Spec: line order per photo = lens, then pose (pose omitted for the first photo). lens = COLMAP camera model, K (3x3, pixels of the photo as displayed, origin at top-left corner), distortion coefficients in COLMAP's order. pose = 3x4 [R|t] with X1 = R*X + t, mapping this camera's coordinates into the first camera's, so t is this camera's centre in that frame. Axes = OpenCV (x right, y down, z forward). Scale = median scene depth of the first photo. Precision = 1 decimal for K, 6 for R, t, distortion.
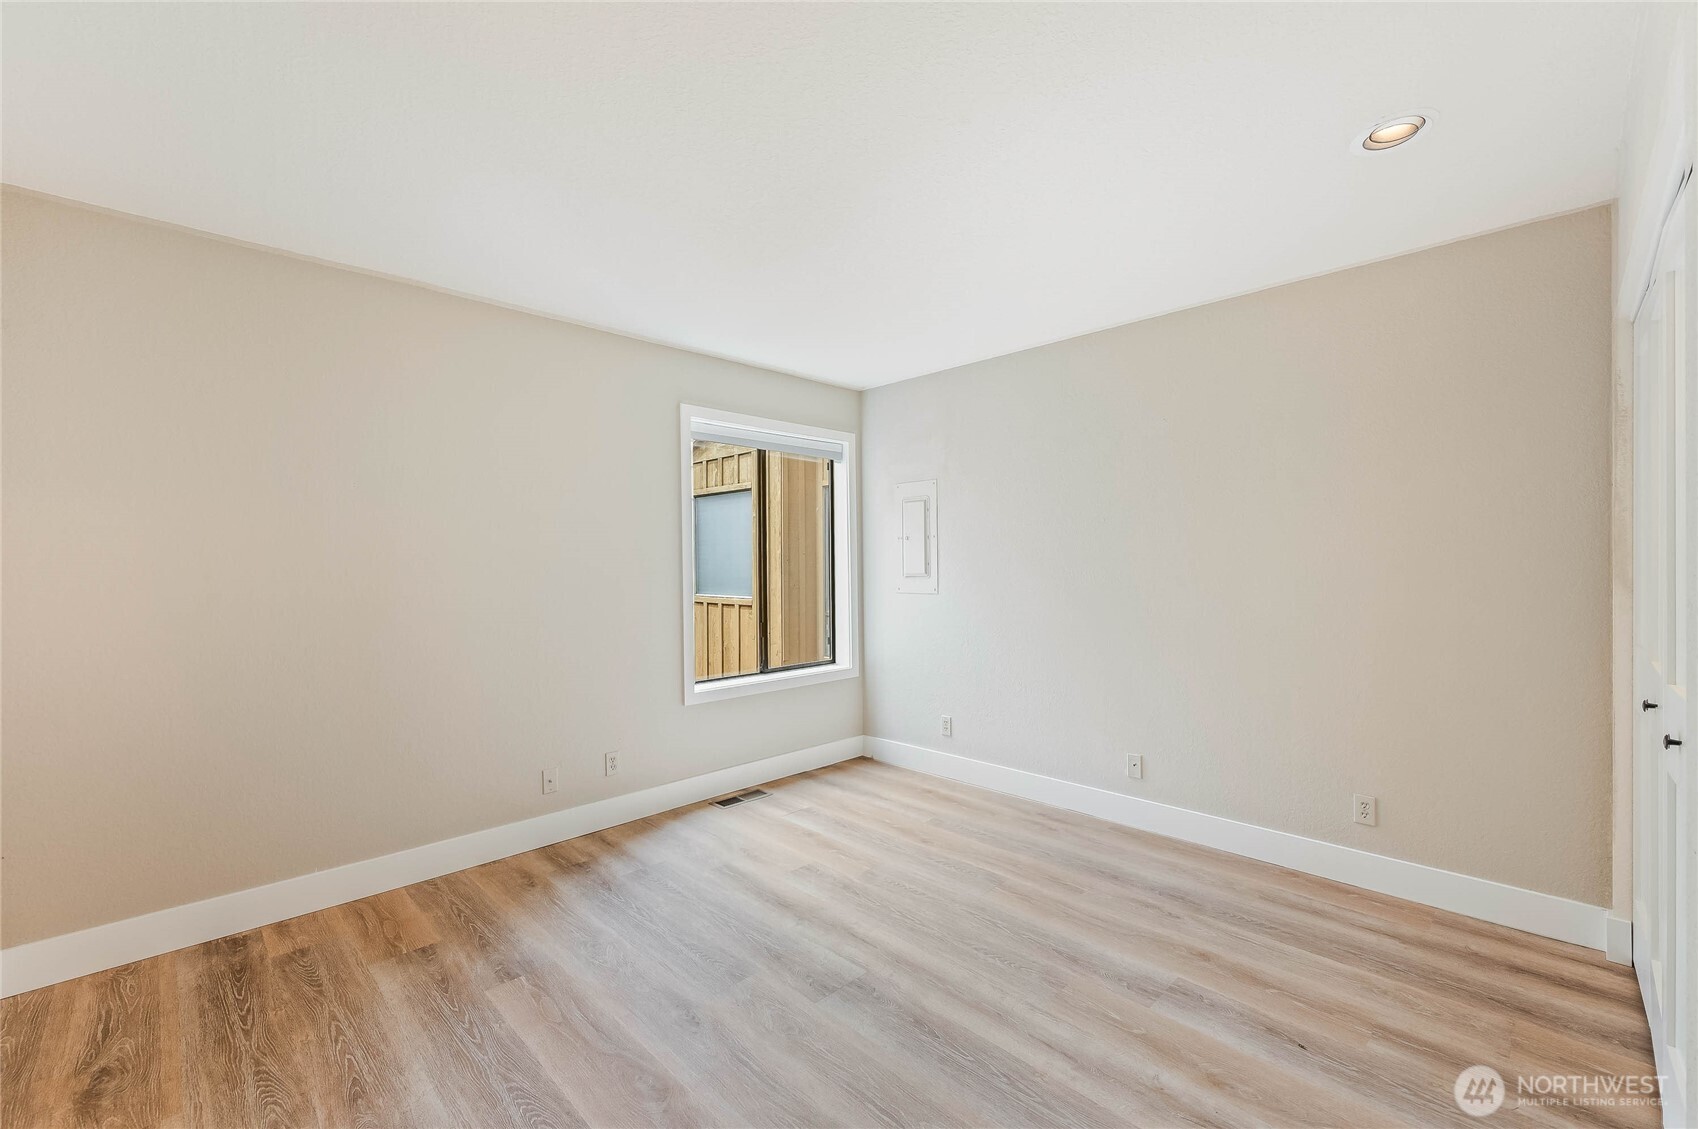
lens RADIAL K [[683.8, 0, 851.8], [0, 683.8, 569.1], [0, 0, 1]] dist [0.000787, 0.000383]
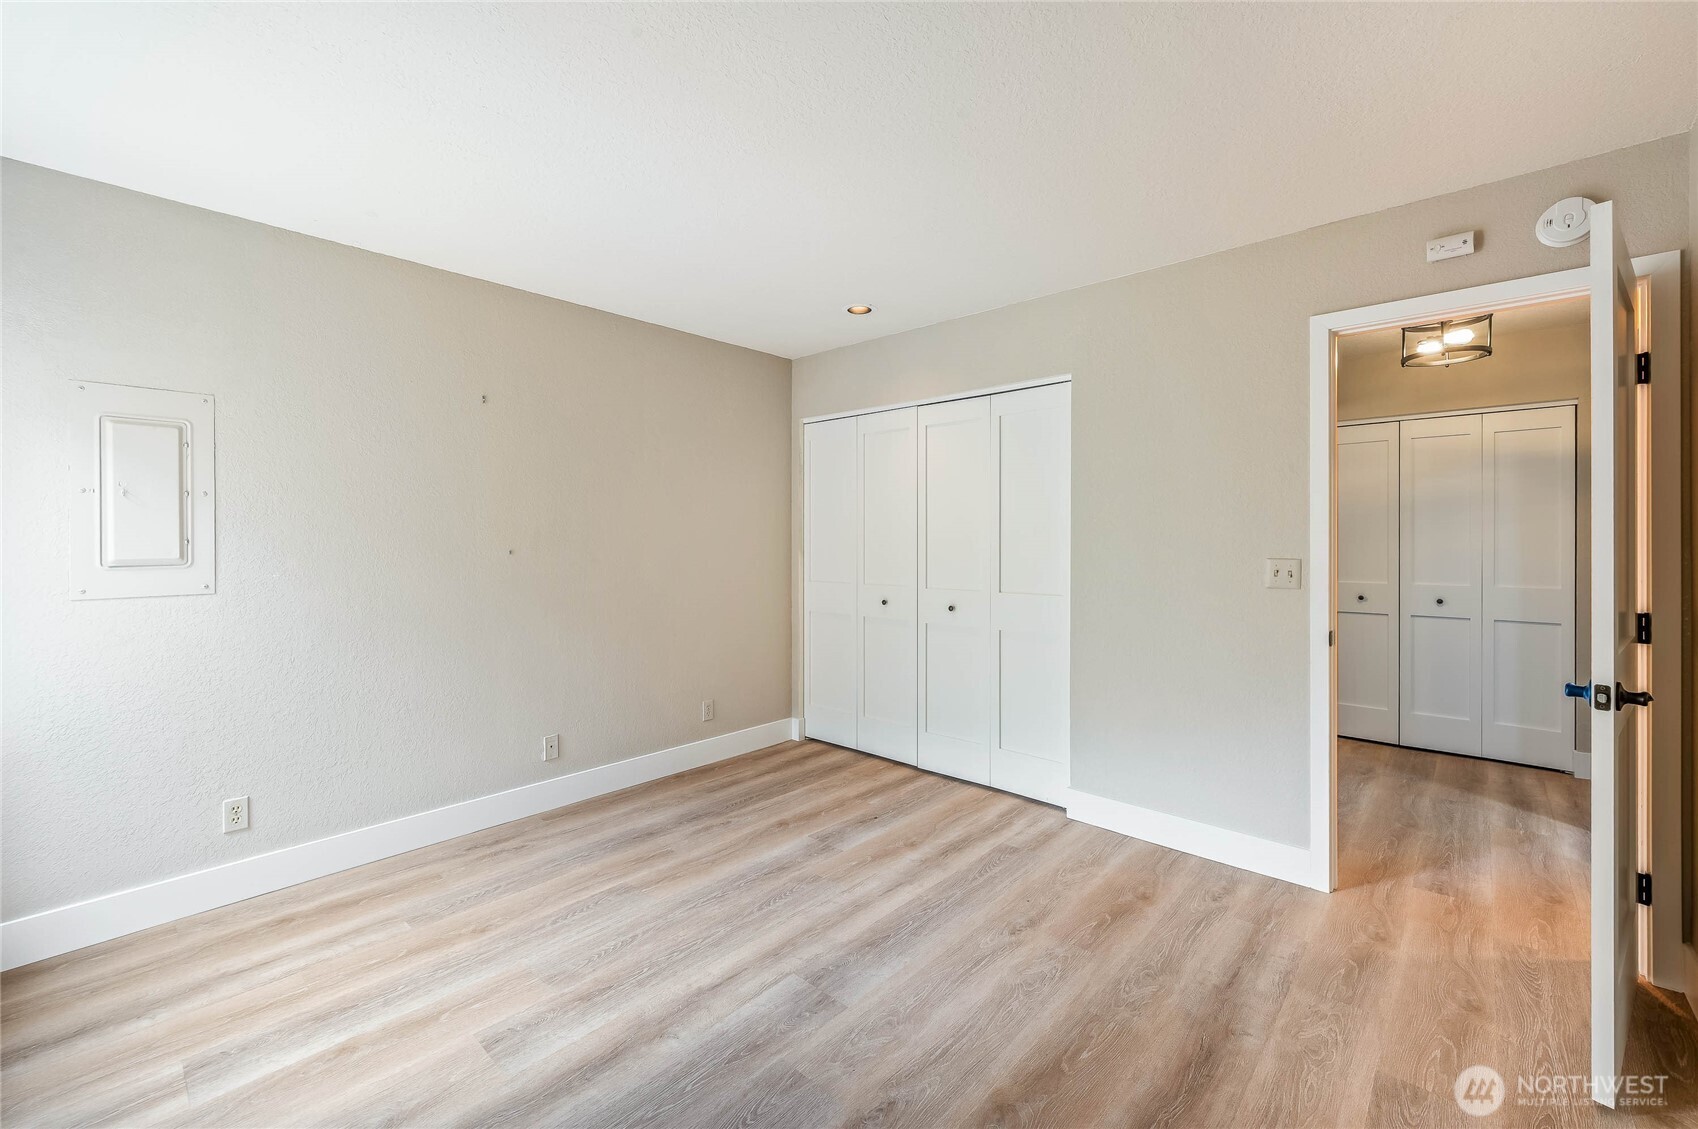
lens RADIAL K [[683.8, 0, 846.6], [0, 683.8, 549.3], [0, 0, 1]] dist [0.000787, 0.000383]
pose [[-0.033442, -0.002383, 0.999438, -0.718243], [0.011895, 0.999925, 0.002782, 0.009475], [-0.999370, 0.011981, -0.033411, 0.758976]]
